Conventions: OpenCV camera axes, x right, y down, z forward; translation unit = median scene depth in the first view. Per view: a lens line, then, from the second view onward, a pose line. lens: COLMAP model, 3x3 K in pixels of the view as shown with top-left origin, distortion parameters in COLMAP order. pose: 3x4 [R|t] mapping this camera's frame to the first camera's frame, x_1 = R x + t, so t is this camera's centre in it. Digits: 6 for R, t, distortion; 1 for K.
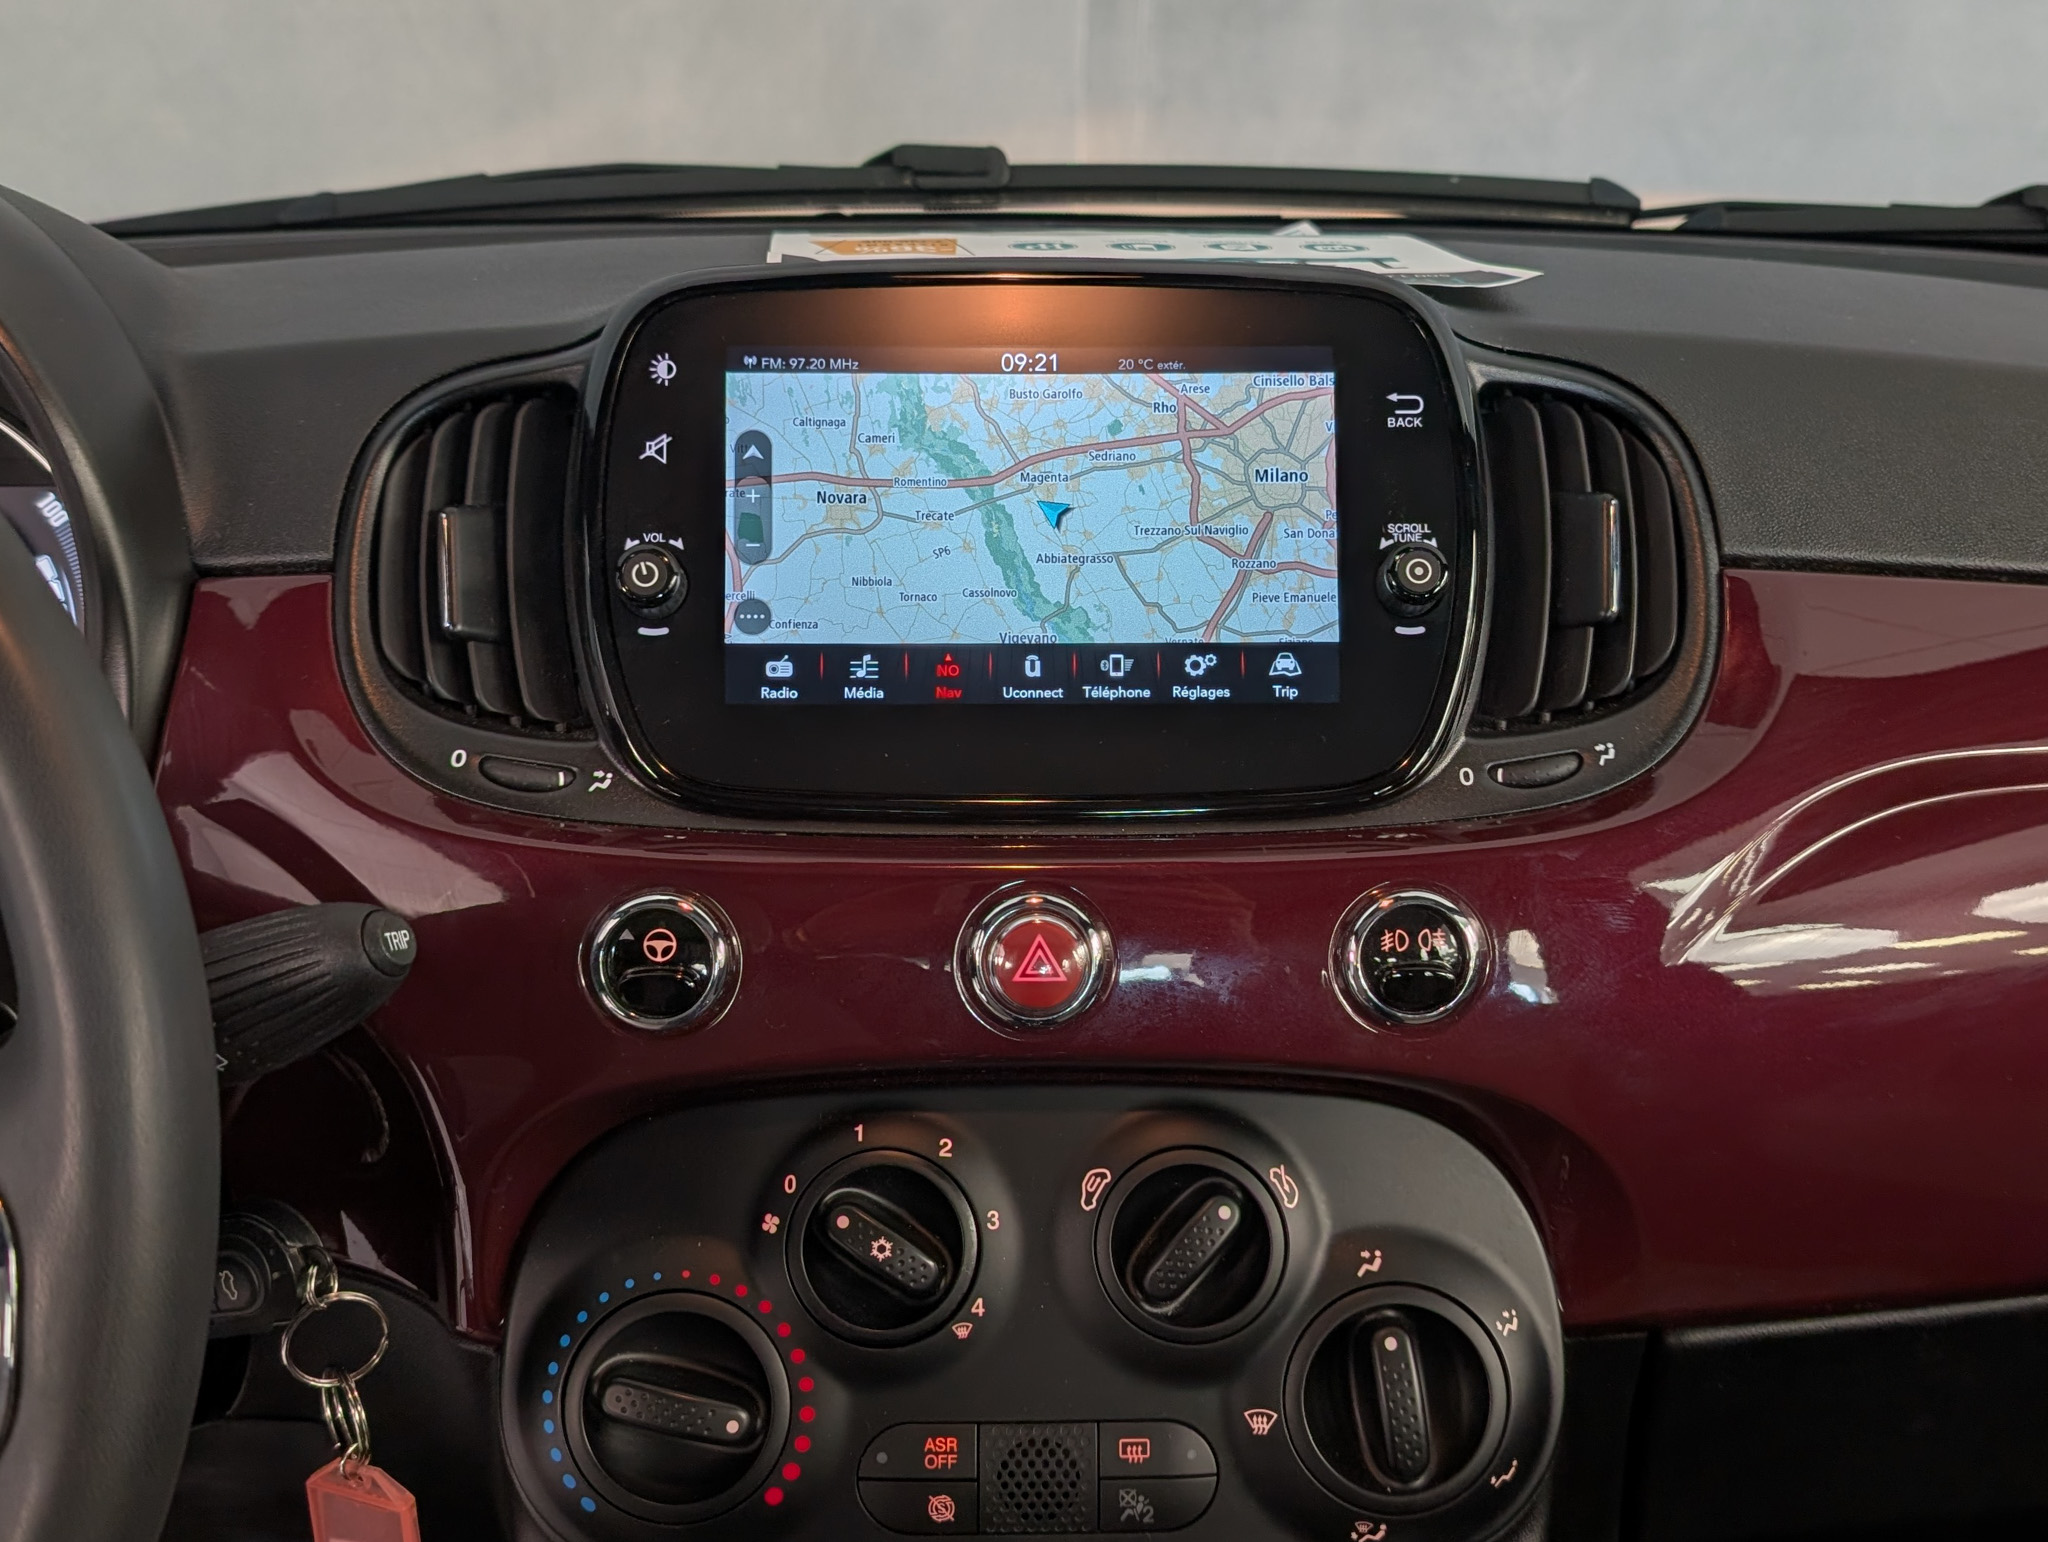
lens RADIAL K [[2080.8, 0, 1024.0], [0, 2080.8, 771.0], [0, 0, 1]] dist [0.063306, -0.004484]
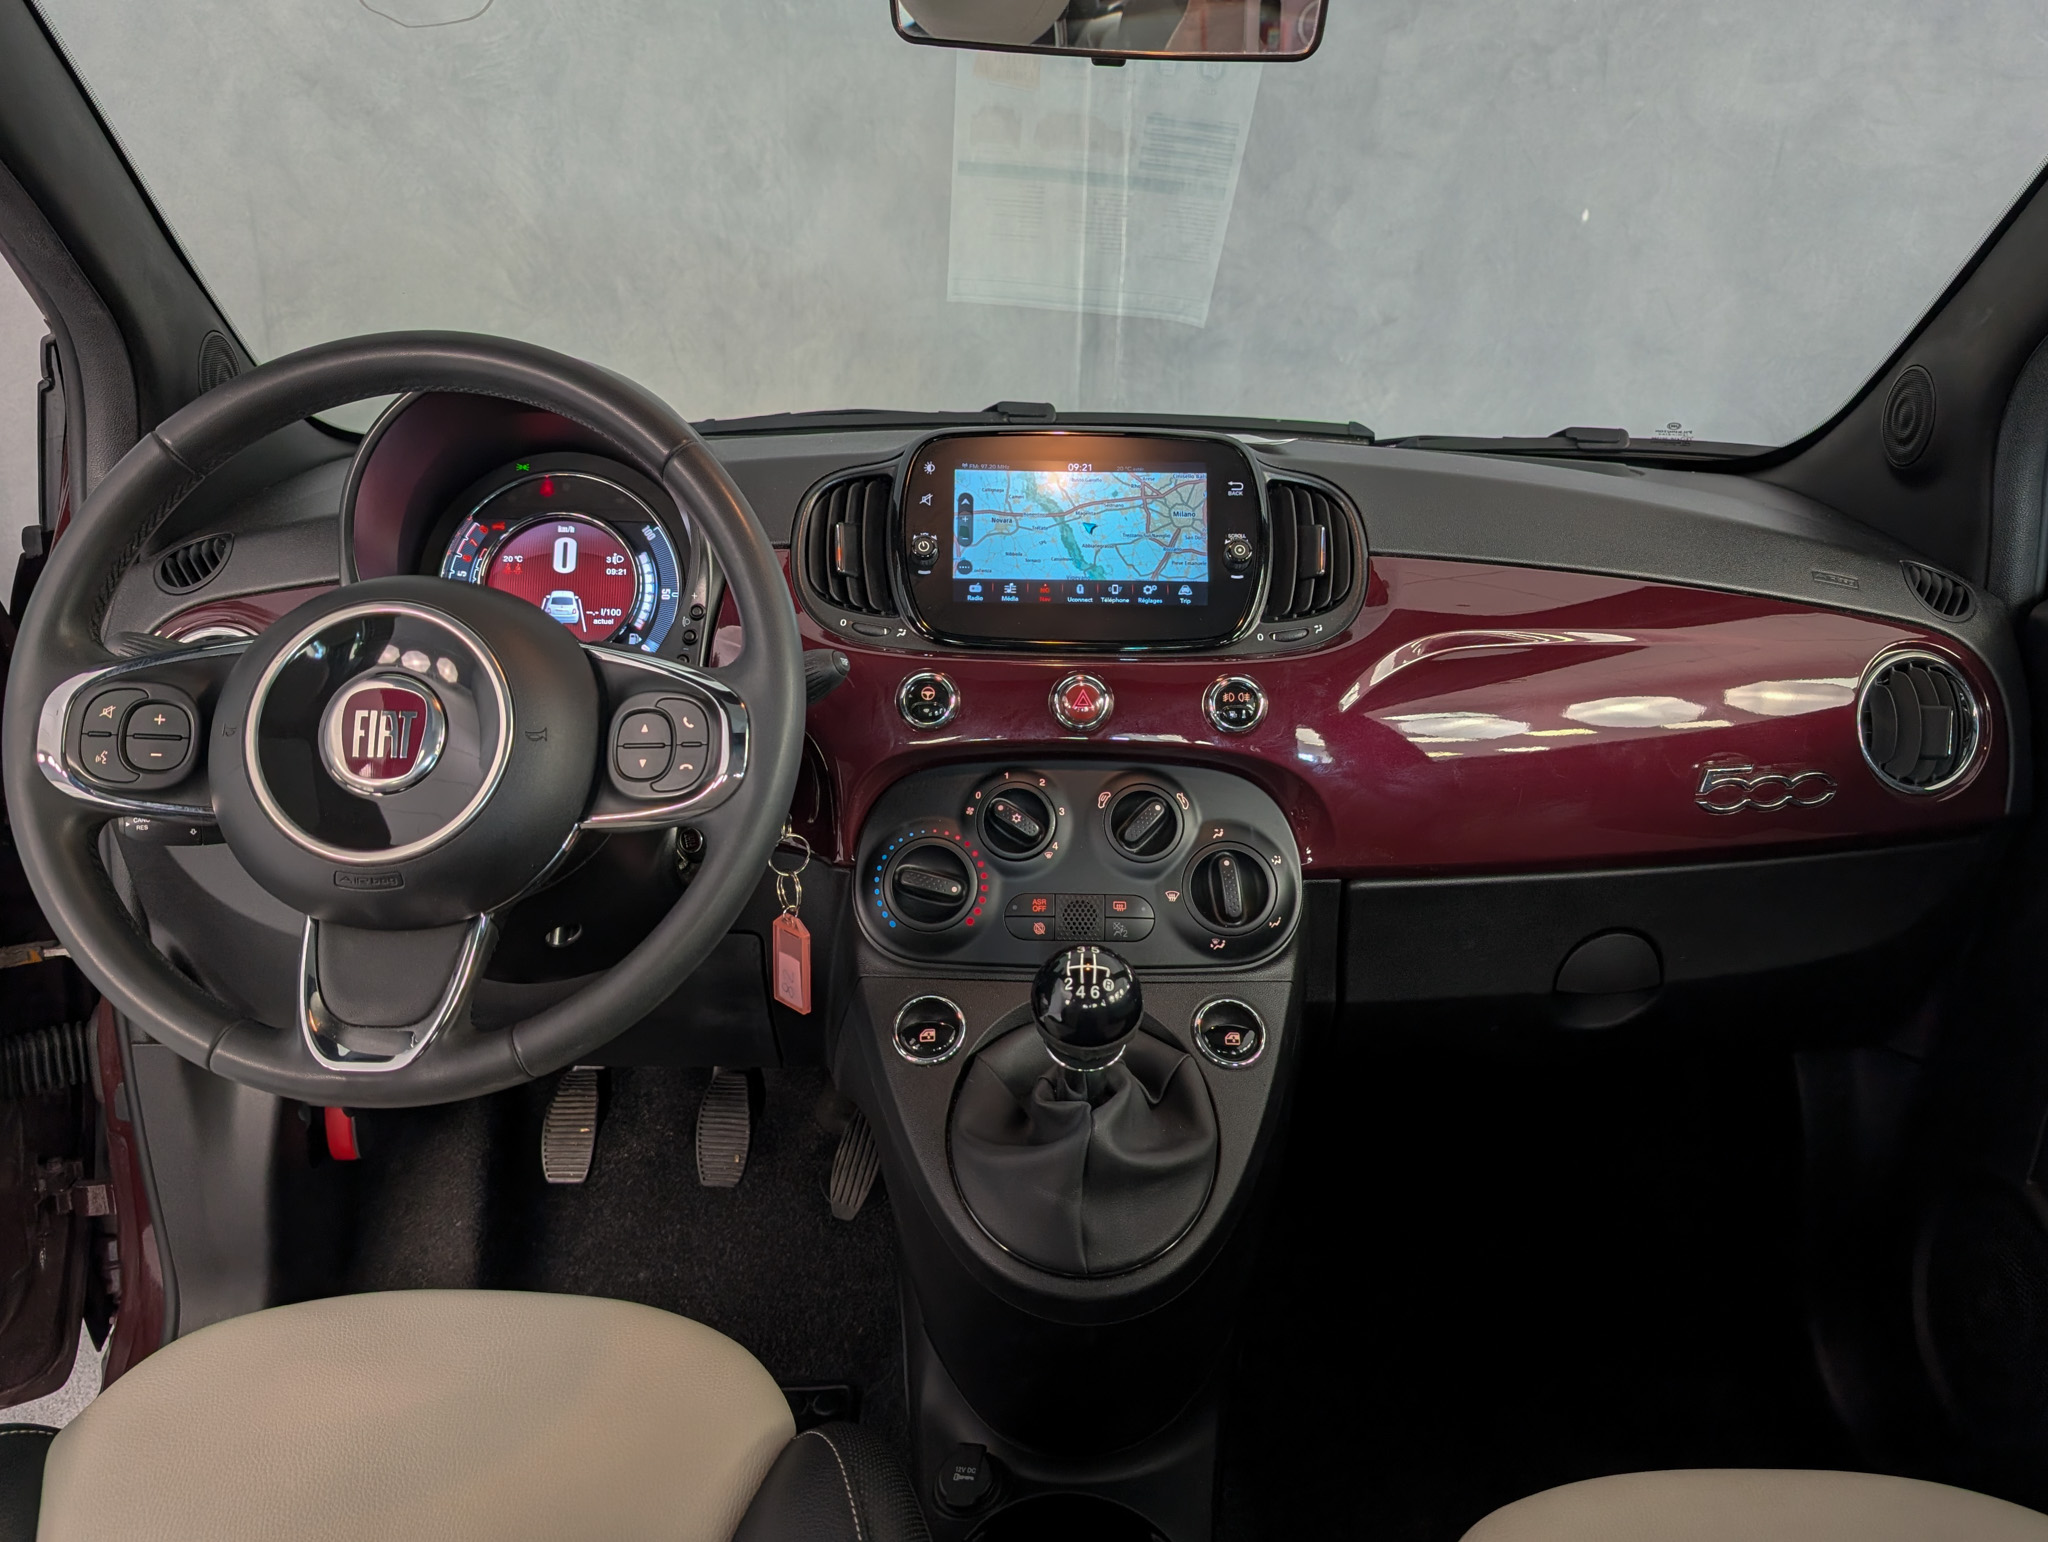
lens RADIAL K [[1585.1, 0, 1015.5], [0, 1585.1, 745.9], [0, 0, 1]] dist [0.040634, -0.046574]
pose [[0.999856, 0.014701, -0.008429, -0.052346], [-0.015503, 0.994383, -0.104698, 0.321721], [0.006843, 0.104814, 0.994468, -0.802044]]
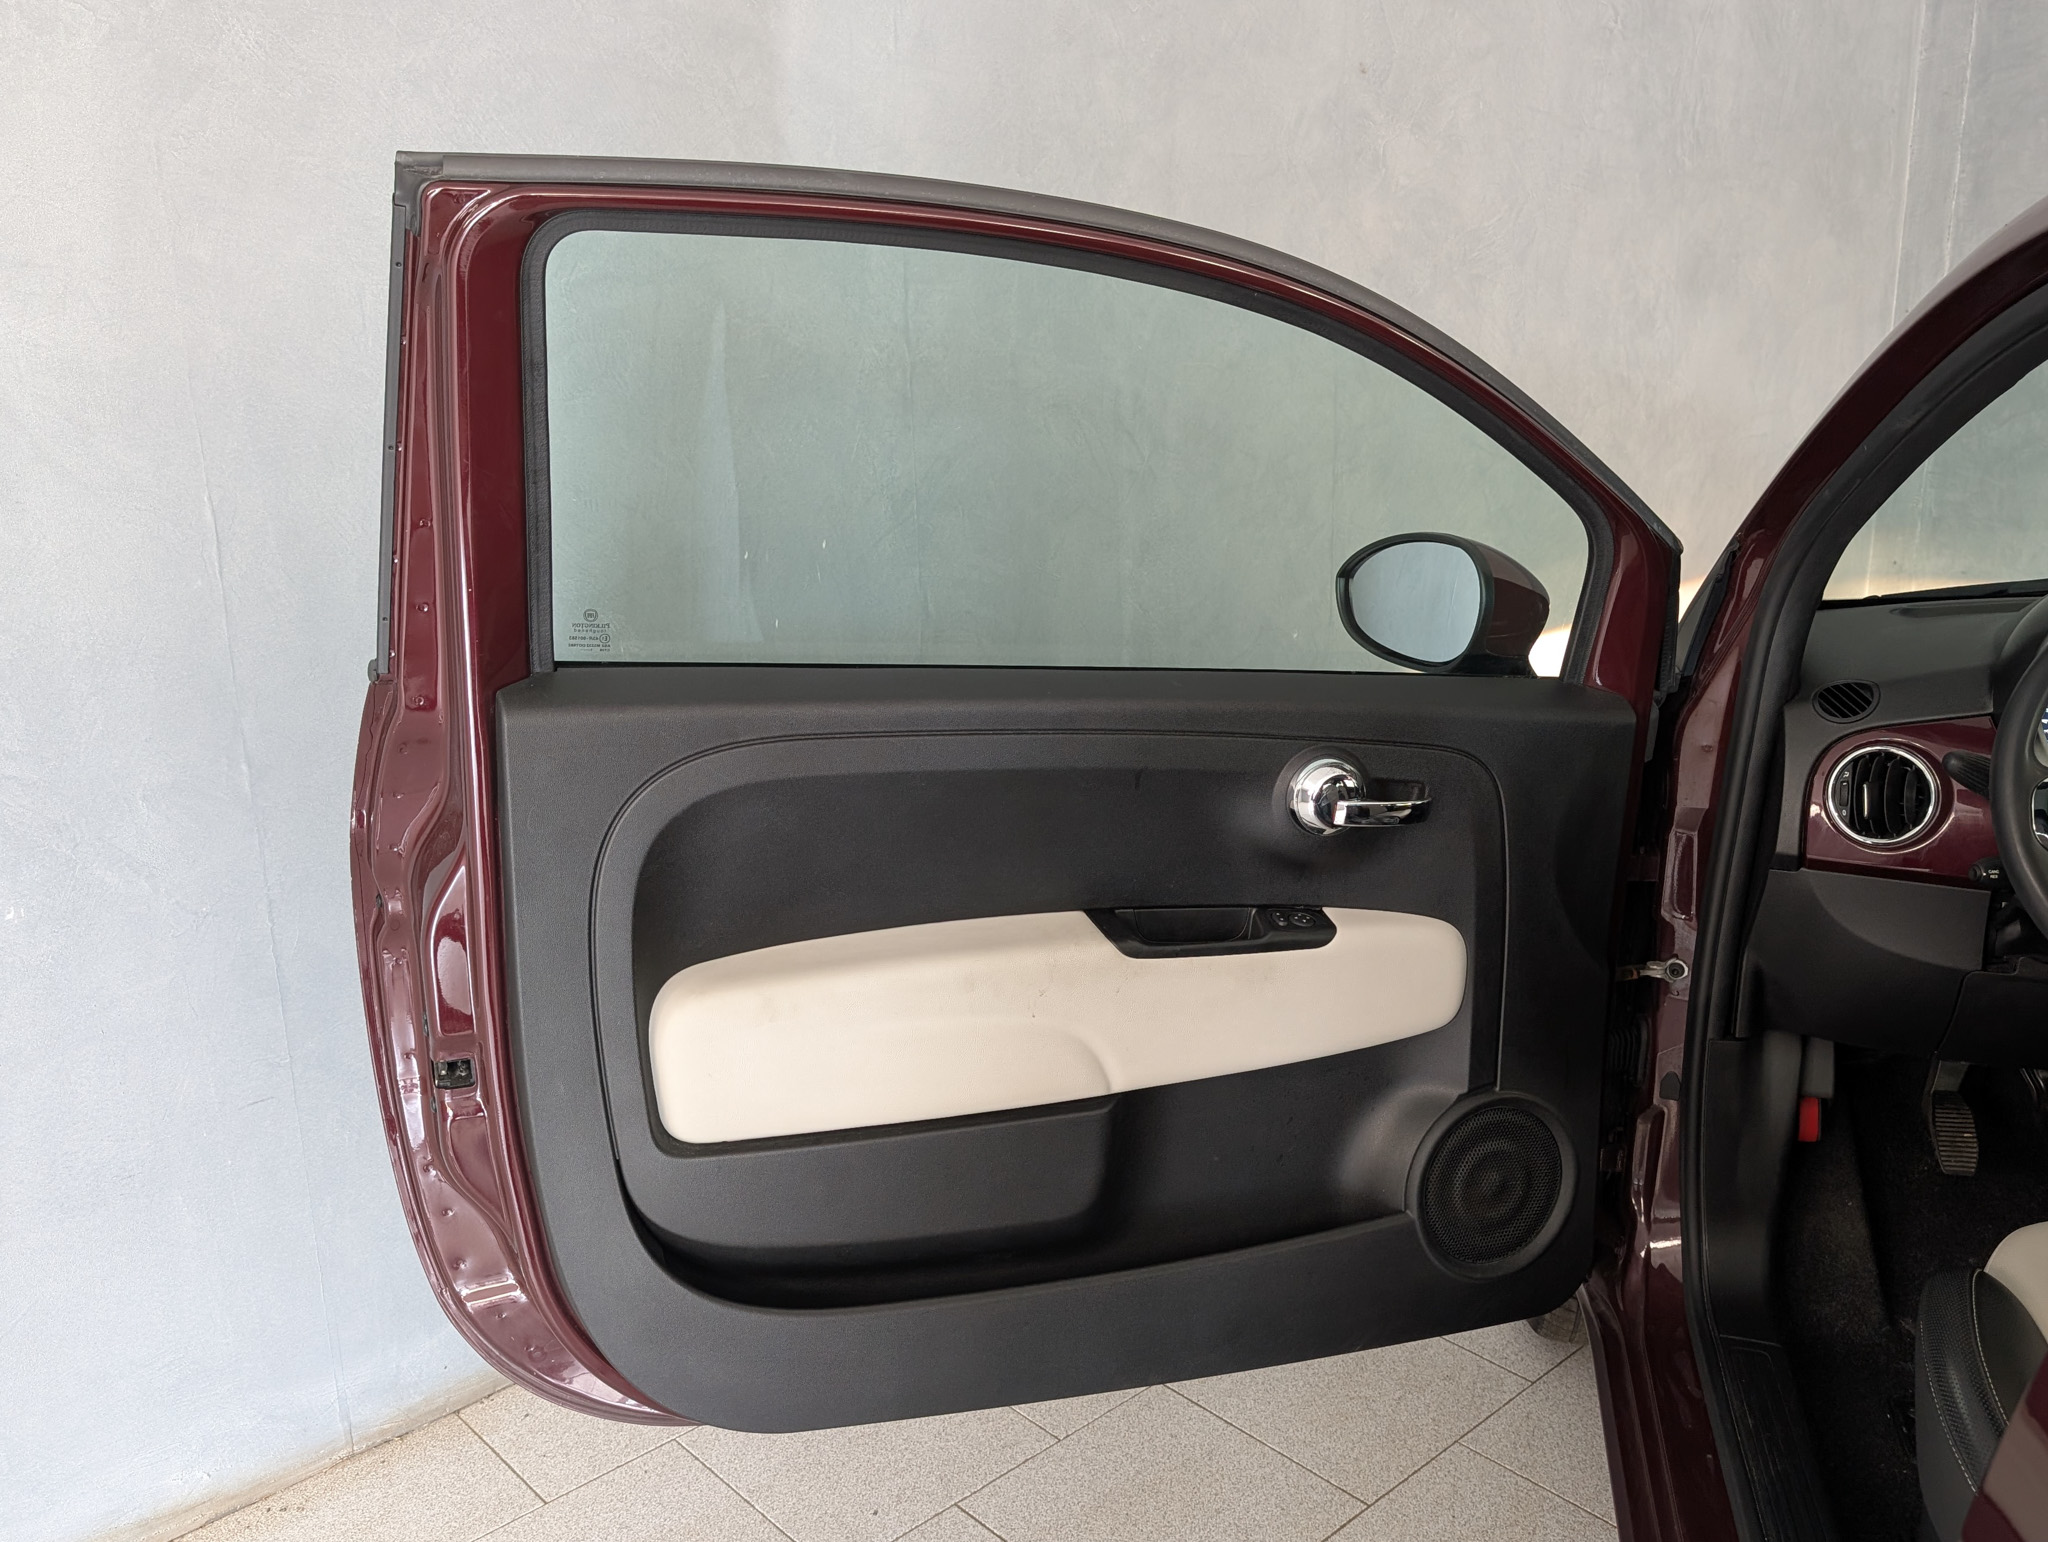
lens RADIAL K [[1787.2, 0, 1020.0], [0, 1787.2, 810.8], [0, 0, 1]] dist [0.012442, 0.000099]
pose [[0.971961, 0.037579, -0.232121, -1.787370], [-0.067621, 0.990118, -0.122857, 0.597797], [0.225210, 0.135109, 0.964897, -2.298415]]
